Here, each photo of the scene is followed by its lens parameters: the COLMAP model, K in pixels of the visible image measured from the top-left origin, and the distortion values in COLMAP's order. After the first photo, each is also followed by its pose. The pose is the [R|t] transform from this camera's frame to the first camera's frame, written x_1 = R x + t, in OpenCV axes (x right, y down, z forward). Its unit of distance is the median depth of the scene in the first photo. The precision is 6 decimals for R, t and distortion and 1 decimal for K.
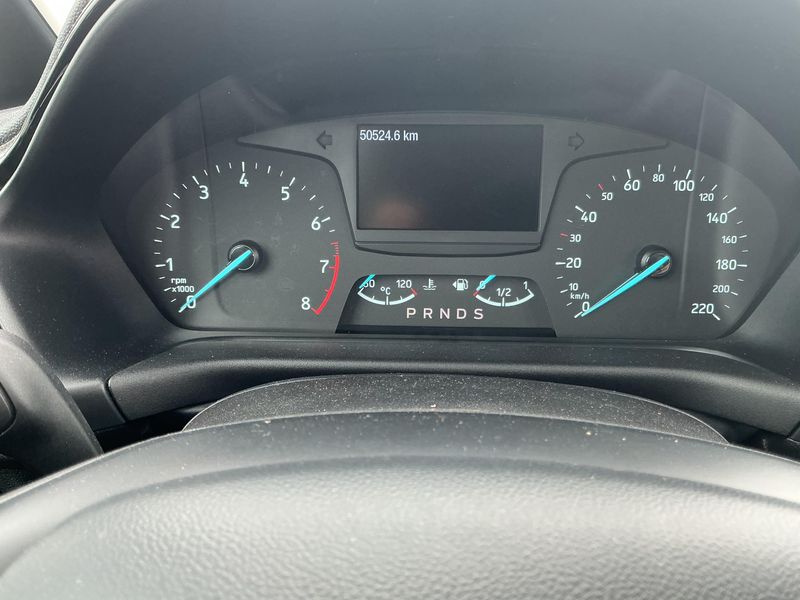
lens RADIAL K [[687.5, 0, 413.6], [0, 687.5, 301.7], [0, 0, 1]] dist [-0.001625, -0.026030]
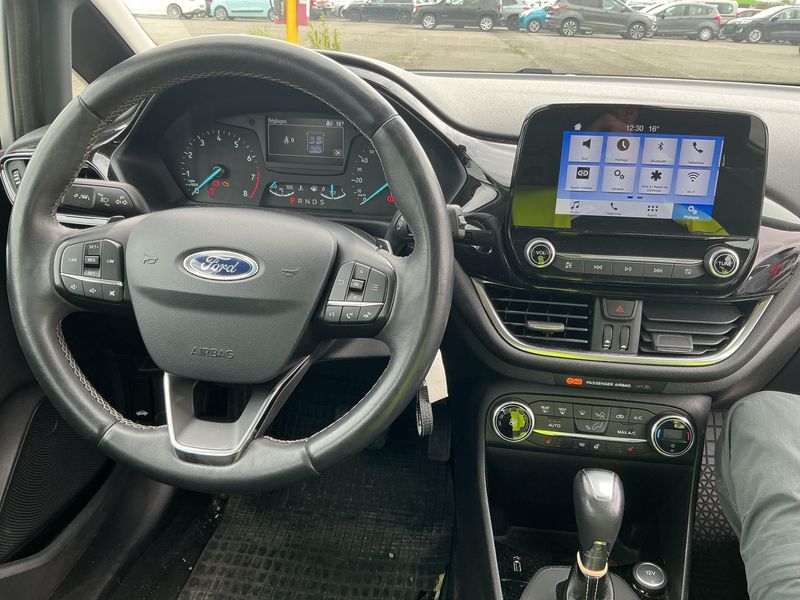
lens RADIAL K [[687.5, 0, 413.6], [0, 687.5, 301.7], [0, 0, 1]] dist [-0.001625, -0.026030]
pose [[0.995293, 0.057113, -0.078288, 0.602511], [-0.050781, 0.995451, 0.080608, 0.148945], [0.082536, -0.076253, 0.993667, -1.258969]]
